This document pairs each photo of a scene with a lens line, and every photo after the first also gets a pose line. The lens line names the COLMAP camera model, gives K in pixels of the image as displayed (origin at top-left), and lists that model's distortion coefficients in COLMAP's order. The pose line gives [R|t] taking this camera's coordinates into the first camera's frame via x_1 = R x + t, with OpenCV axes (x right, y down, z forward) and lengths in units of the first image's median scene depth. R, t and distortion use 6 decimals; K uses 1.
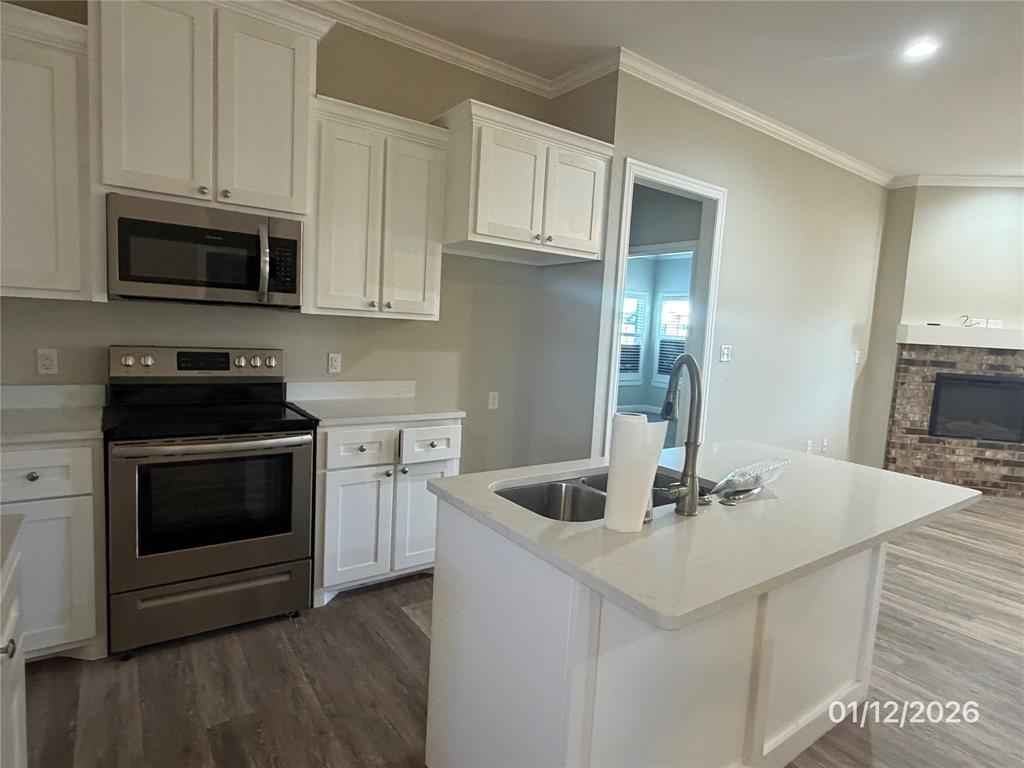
lens RADIAL K [[560.9, 0, 511.0], [0, 560.9, 383.3], [0, 0, 1]] dist [0.007663, 0.001580]
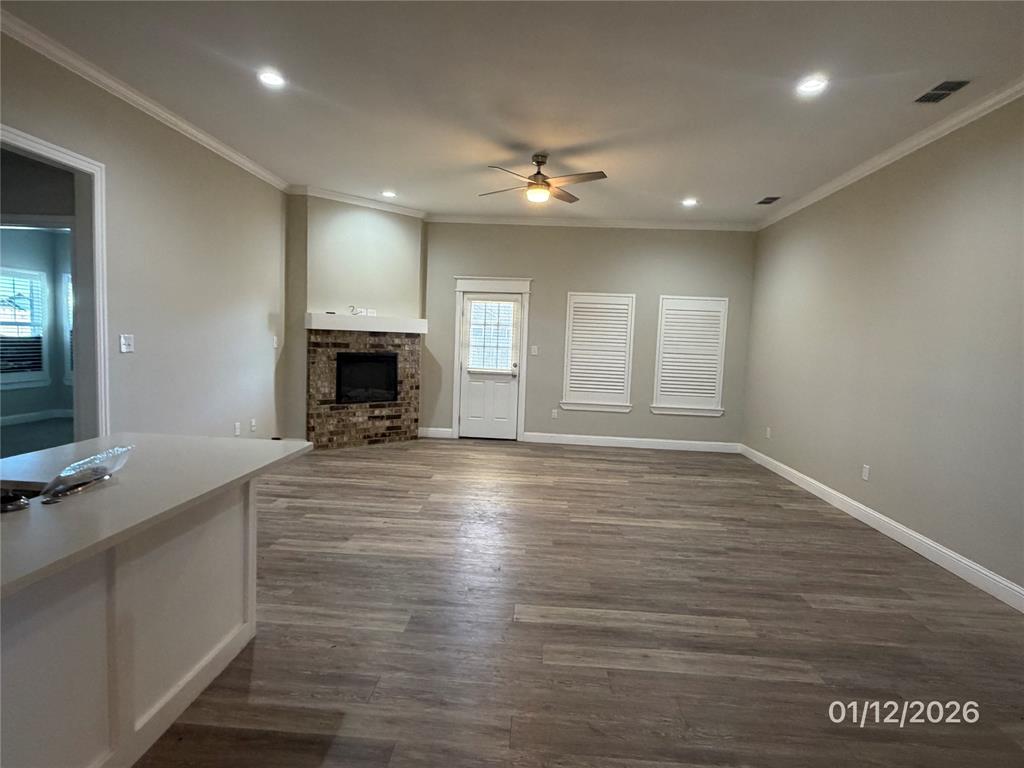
lens RADIAL K [[560.9, 0, 507.2], [0, 560.9, 381.8], [0, 0, 1]] dist [0.007663, 0.001580]
pose [[0.631636, -0.093227, 0.769639, 0.042771], [0.077384, 0.995367, 0.057061, 0.004088], [-0.771393, 0.023515, 0.635924, -0.061595]]
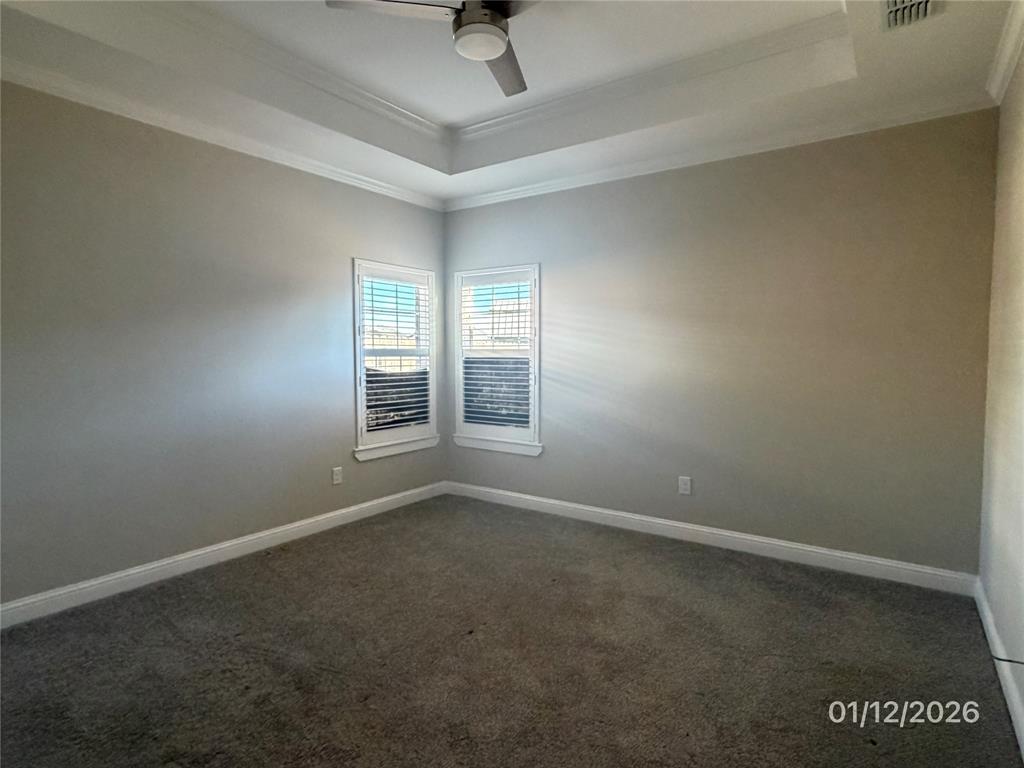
lens RADIAL K [[560.9, 0, 508.4], [0, 560.9, 385.8], [0, 0, 1]] dist [0.007663, 0.001580]
pose [[0.942881, -0.074955, 0.324587, 0.244005], [0.087610, 0.995853, -0.024526, -0.065427], [-0.321402, 0.051562, 0.945538, 0.901477]]
